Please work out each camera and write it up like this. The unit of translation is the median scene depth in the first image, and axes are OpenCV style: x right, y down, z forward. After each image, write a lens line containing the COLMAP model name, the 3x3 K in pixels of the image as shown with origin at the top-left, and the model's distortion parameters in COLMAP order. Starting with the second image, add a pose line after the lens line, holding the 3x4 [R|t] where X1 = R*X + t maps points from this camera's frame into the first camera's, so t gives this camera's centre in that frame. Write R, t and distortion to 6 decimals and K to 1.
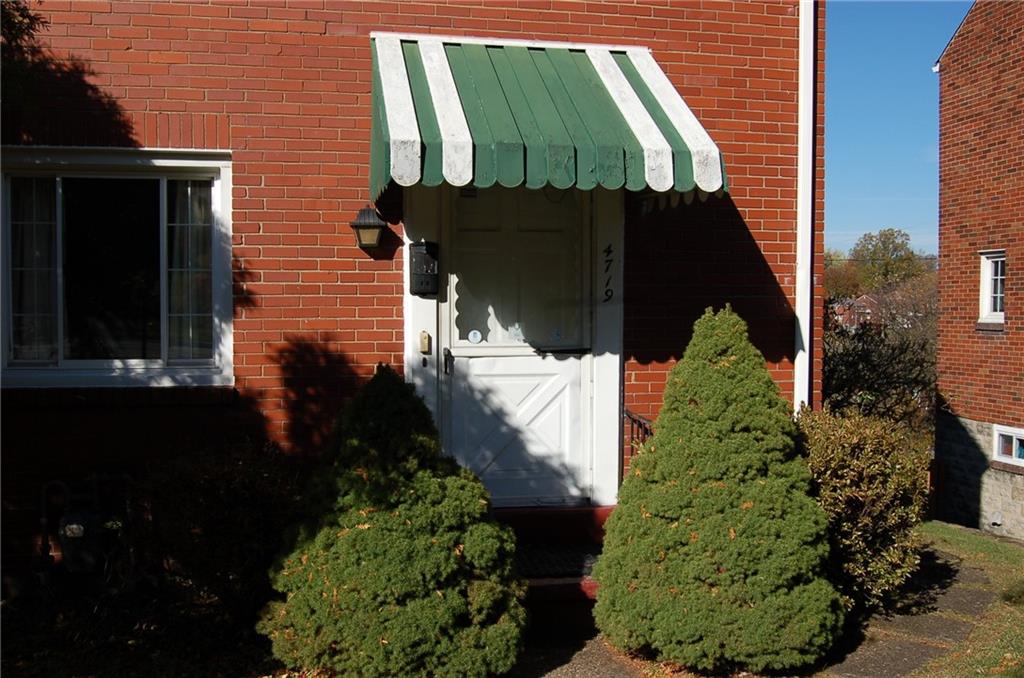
lens RADIAL K [[969.1, 0, 512.3], [0, 969.1, 351.4], [0, 0, 1]] dist [-0.069913, 0.001700]
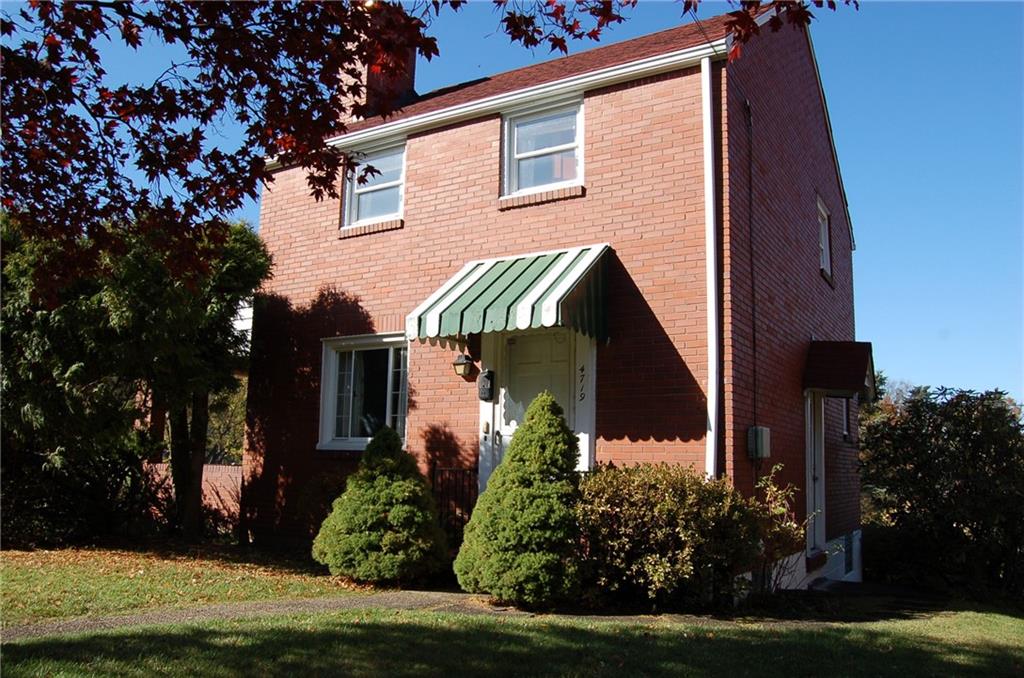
lens RADIAL K [[810.4, 0, 512.6], [0, 810.4, 357.1], [0, 0, 1]] dist [-0.095161, 0.038969]
pose [[0.739316, -0.078513, -0.668765, 0.955806], [-0.050655, 0.983880, -0.171506, 0.117875], [0.671450, 0.160674, 0.723421, -0.059051]]
